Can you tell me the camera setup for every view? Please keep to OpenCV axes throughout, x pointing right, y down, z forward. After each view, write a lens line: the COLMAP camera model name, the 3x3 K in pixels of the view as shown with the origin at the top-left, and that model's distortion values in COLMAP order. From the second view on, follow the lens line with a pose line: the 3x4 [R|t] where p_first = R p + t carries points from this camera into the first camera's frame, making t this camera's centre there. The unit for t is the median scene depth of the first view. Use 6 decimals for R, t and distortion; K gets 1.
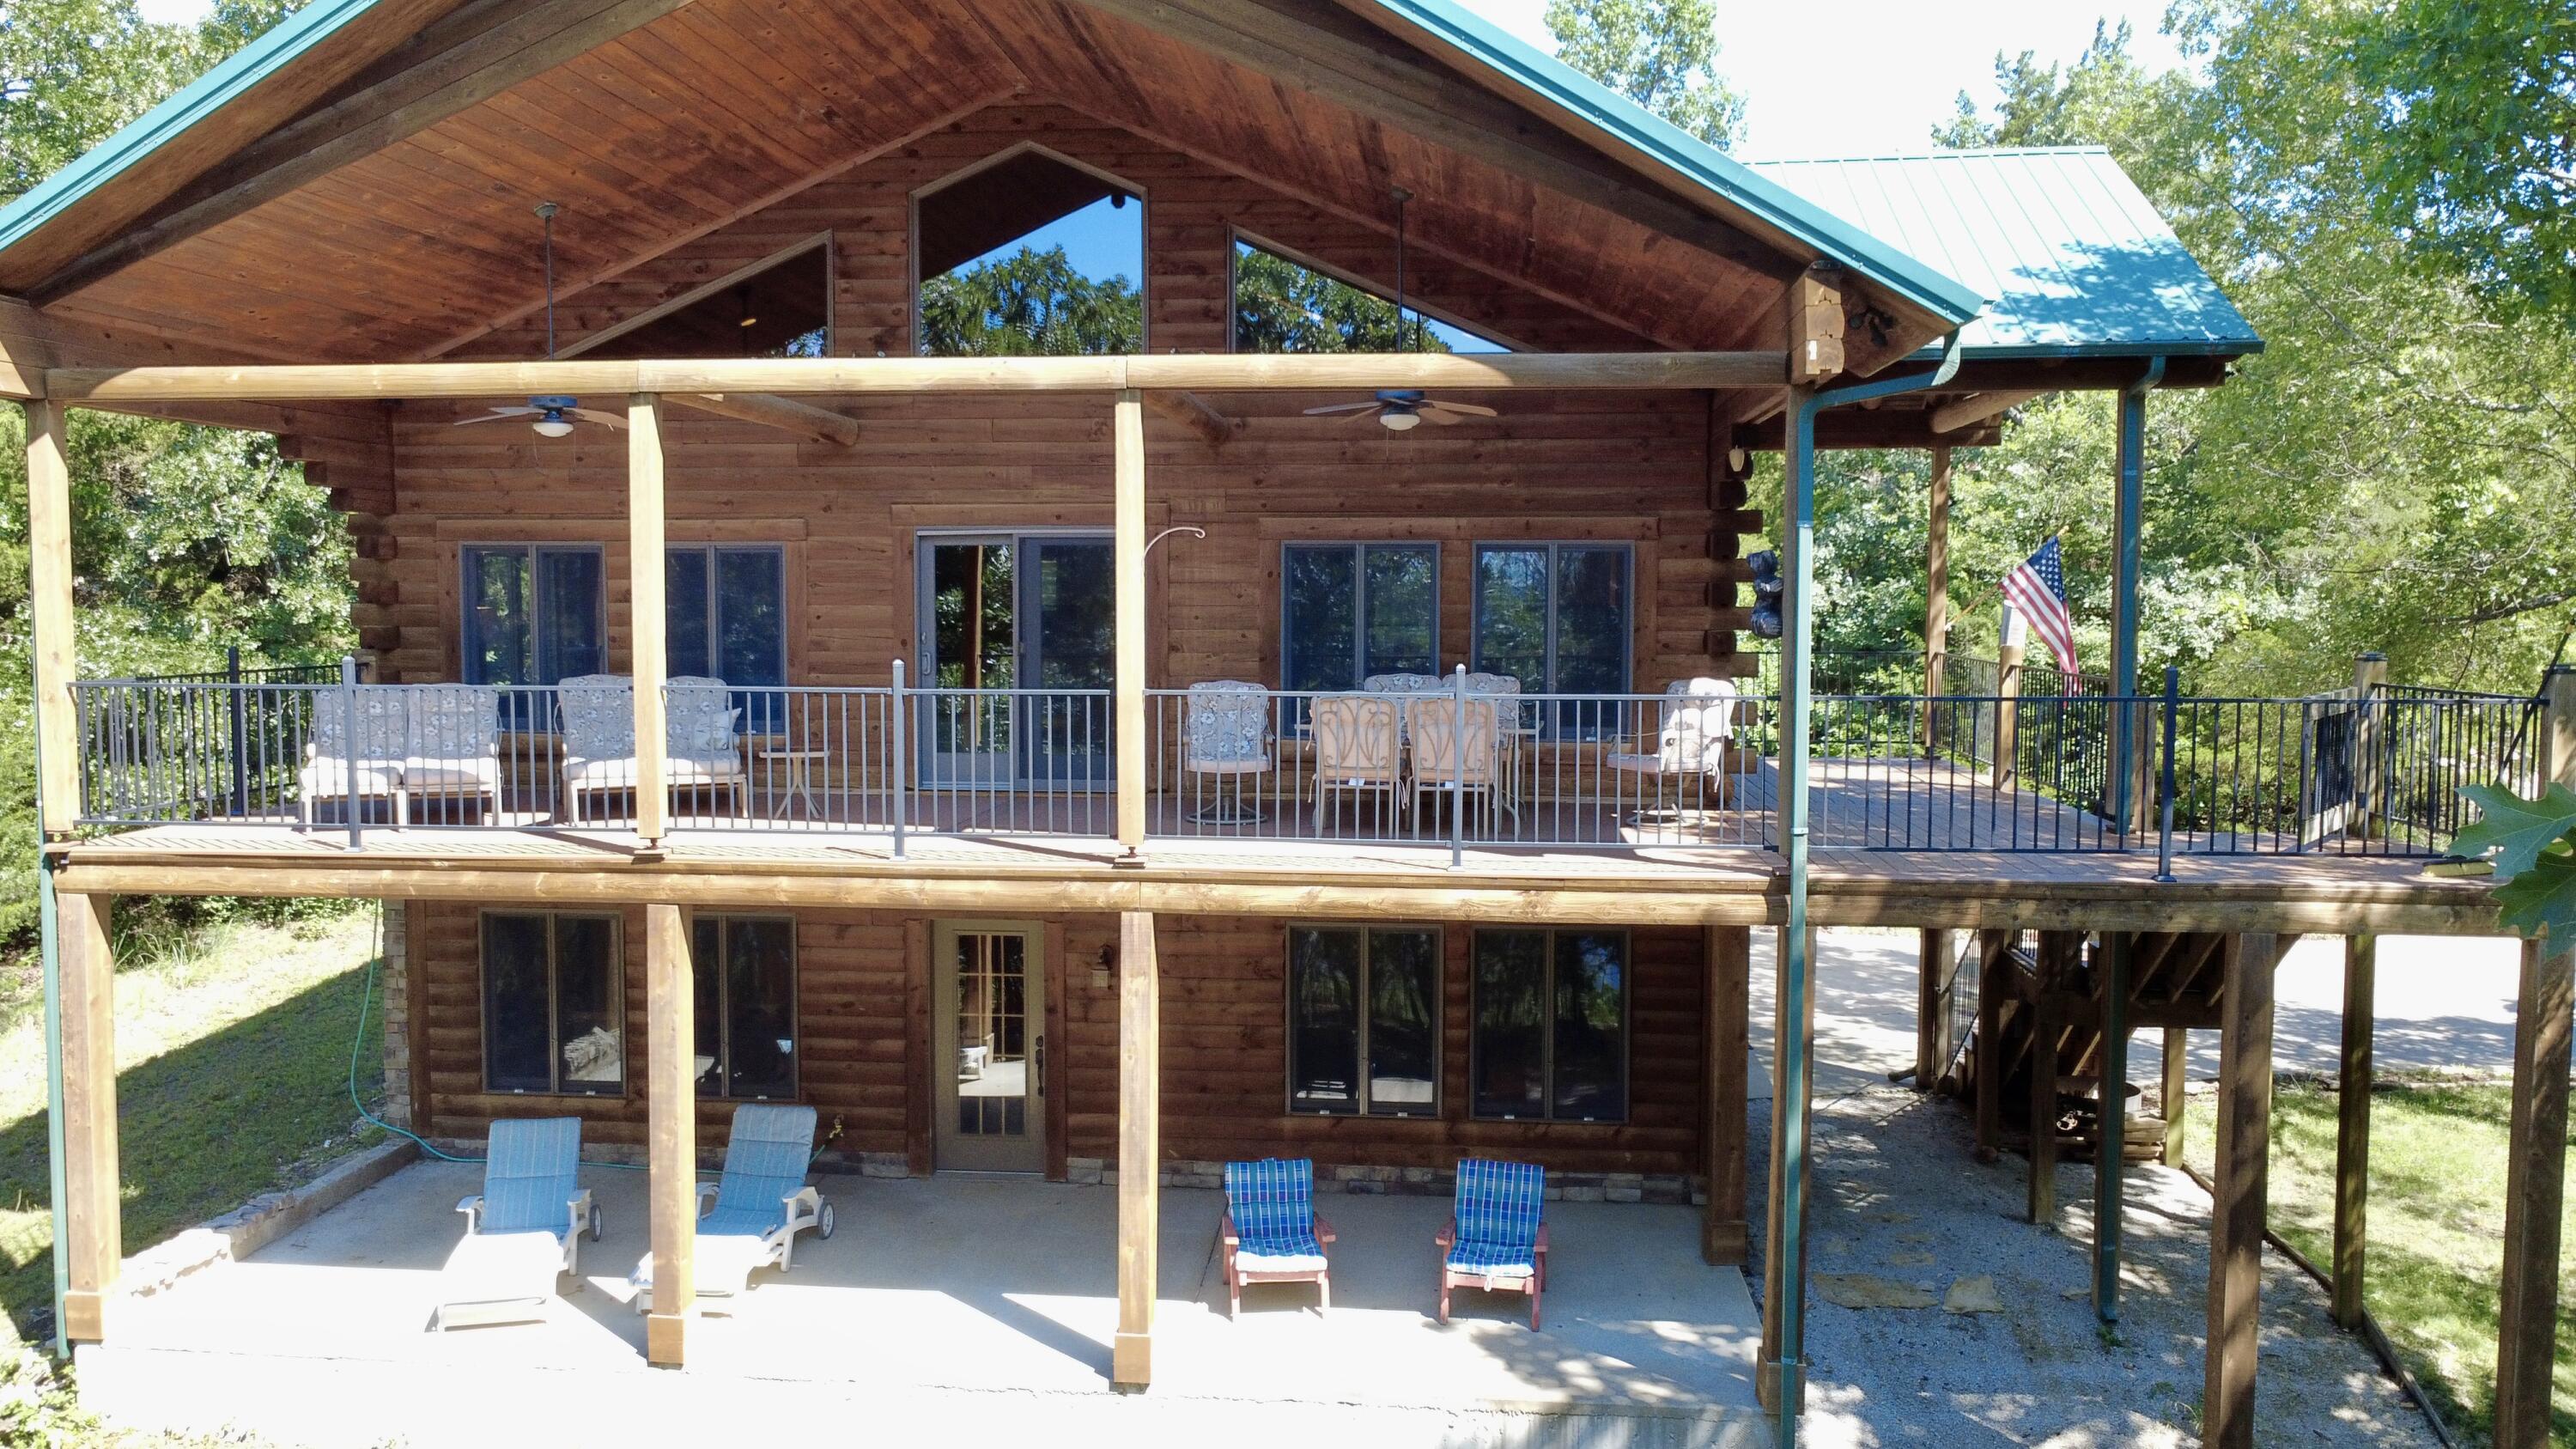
lens RADIAL K [[1938.2, 0, 1288.0], [0, 1938.2, 724.5], [0, 0, 1]] dist [0.001030, 0.003550]
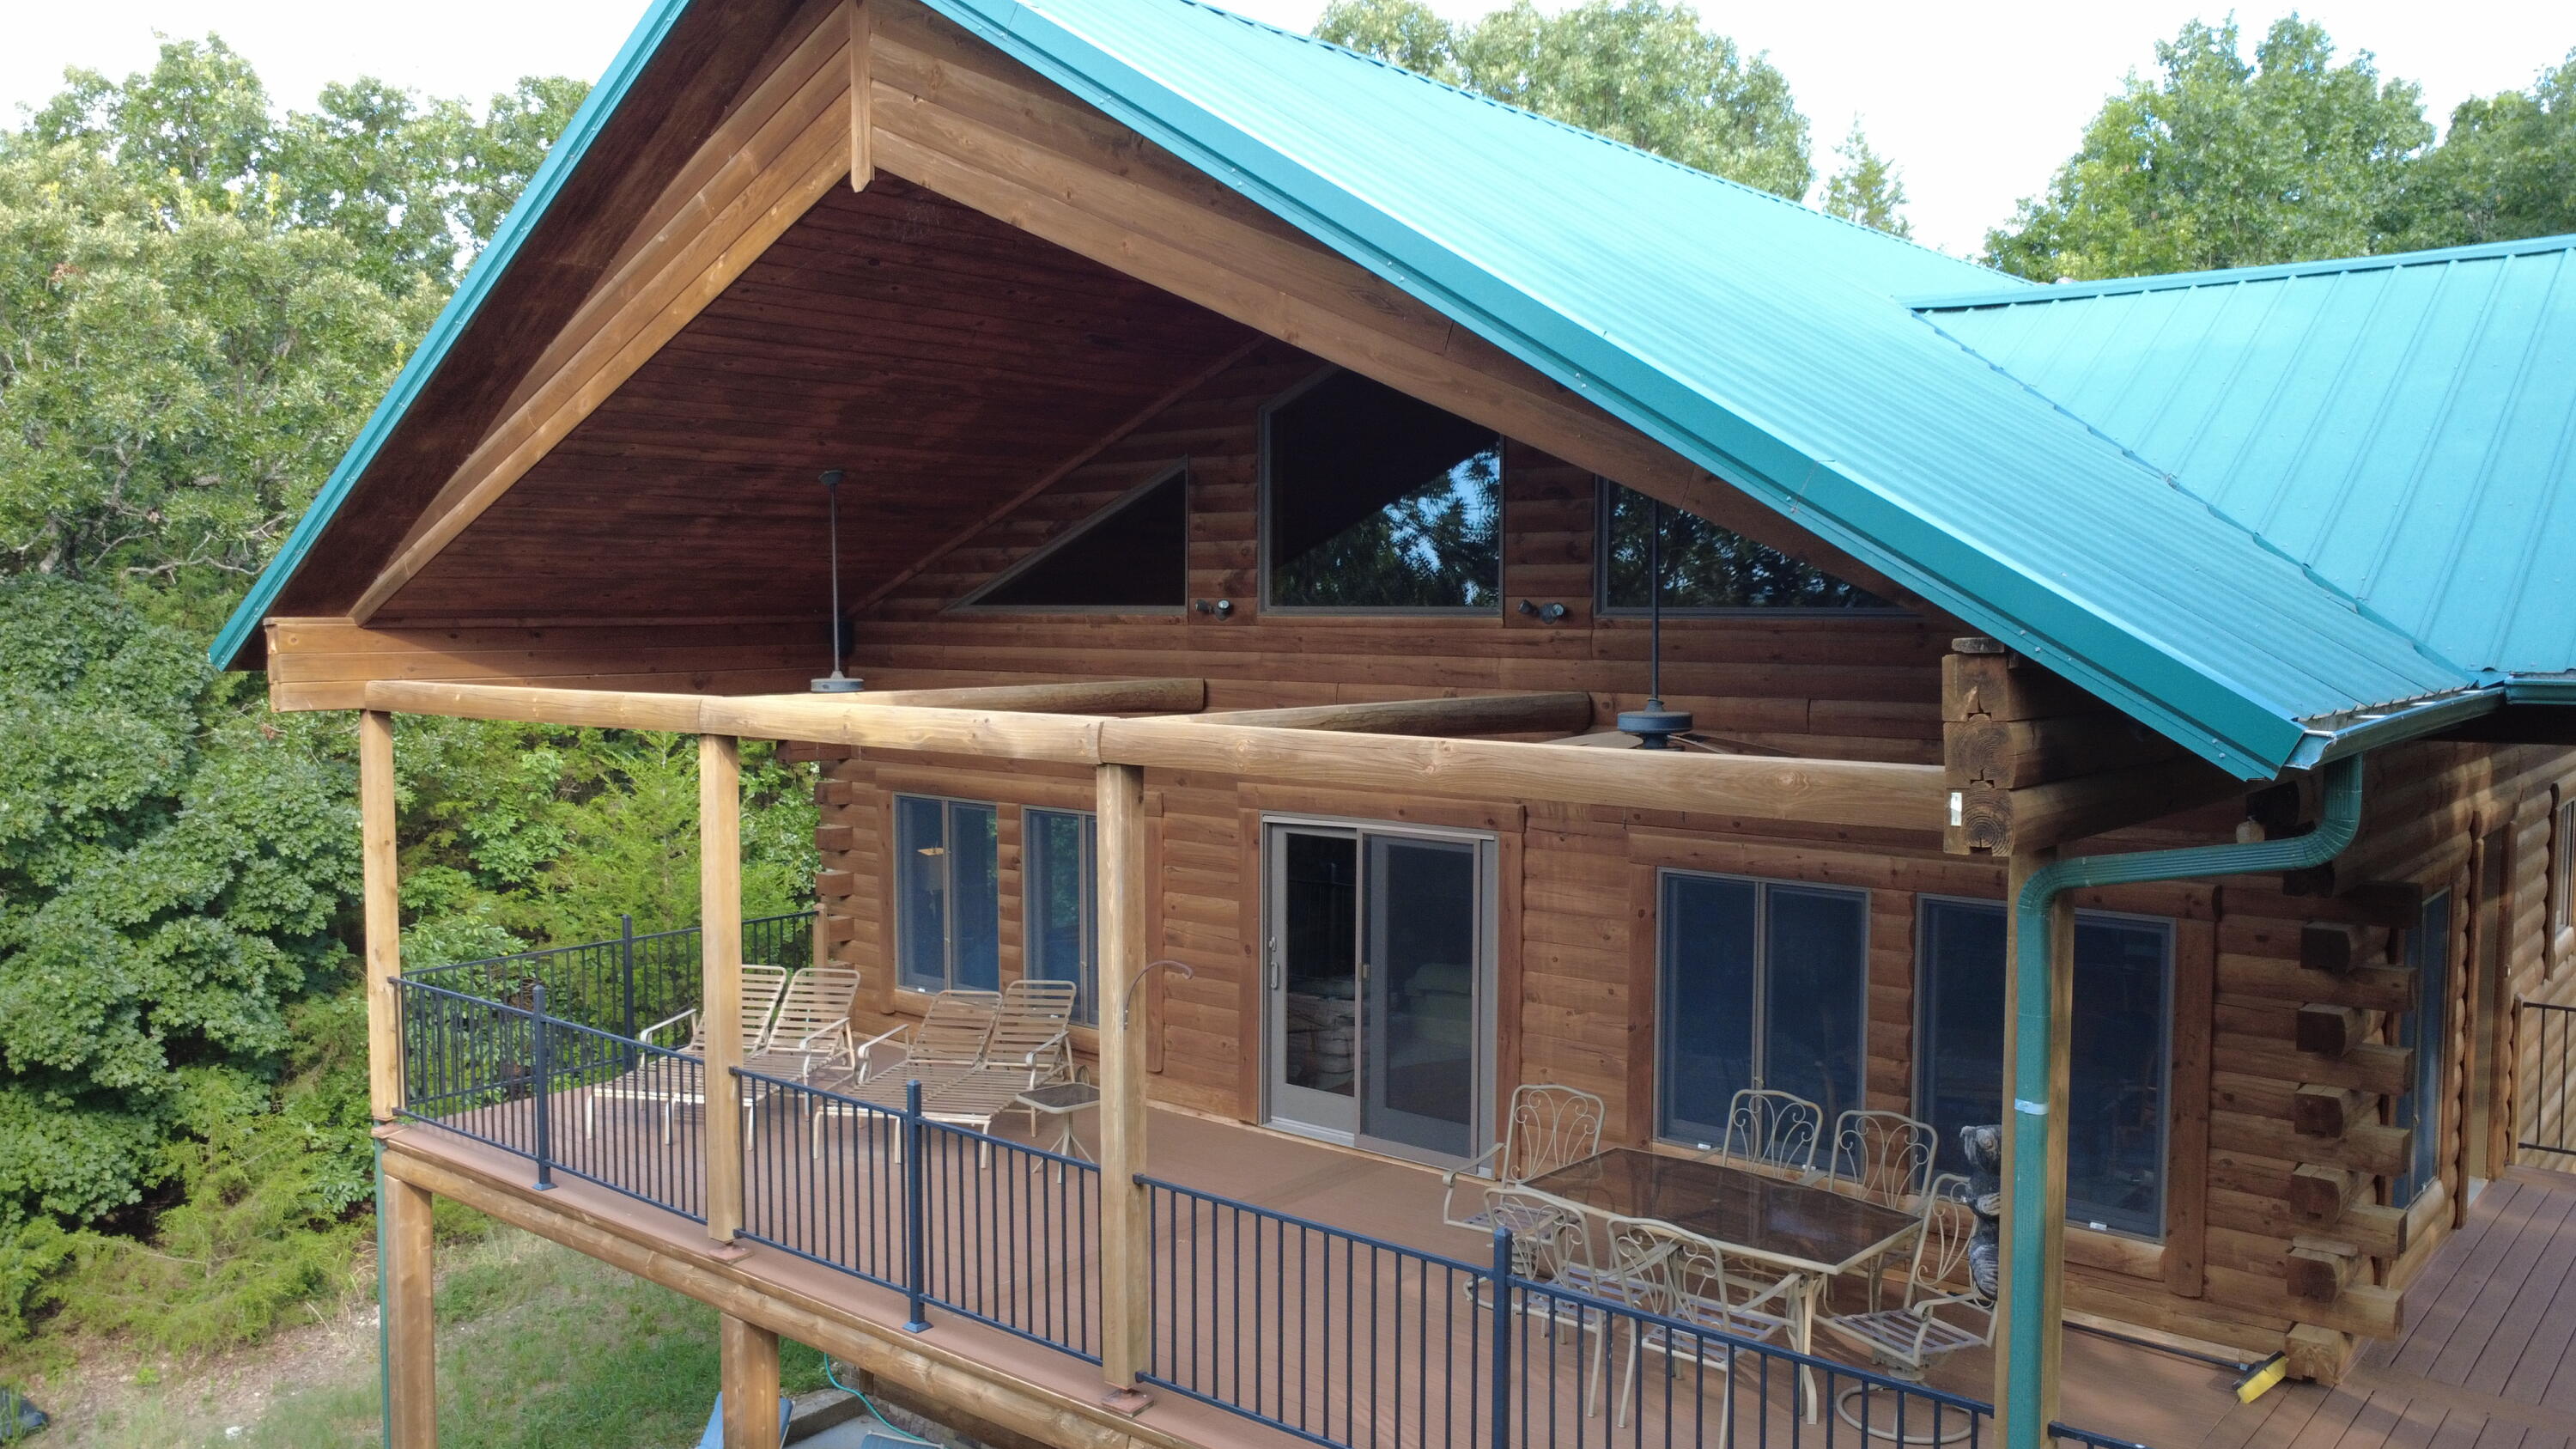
lens RADIAL K [[1938.2, 0, 1288.0], [0, 1938.2, 724.5], [0, 0, 1]] dist [0.001030, 0.003550]
pose [[0.822665, 0.034458, -0.567481, 0.285395], [-0.037385, 0.999280, 0.006482, -0.145386], [0.567296, 0.015882, 0.823361, 0.331236]]
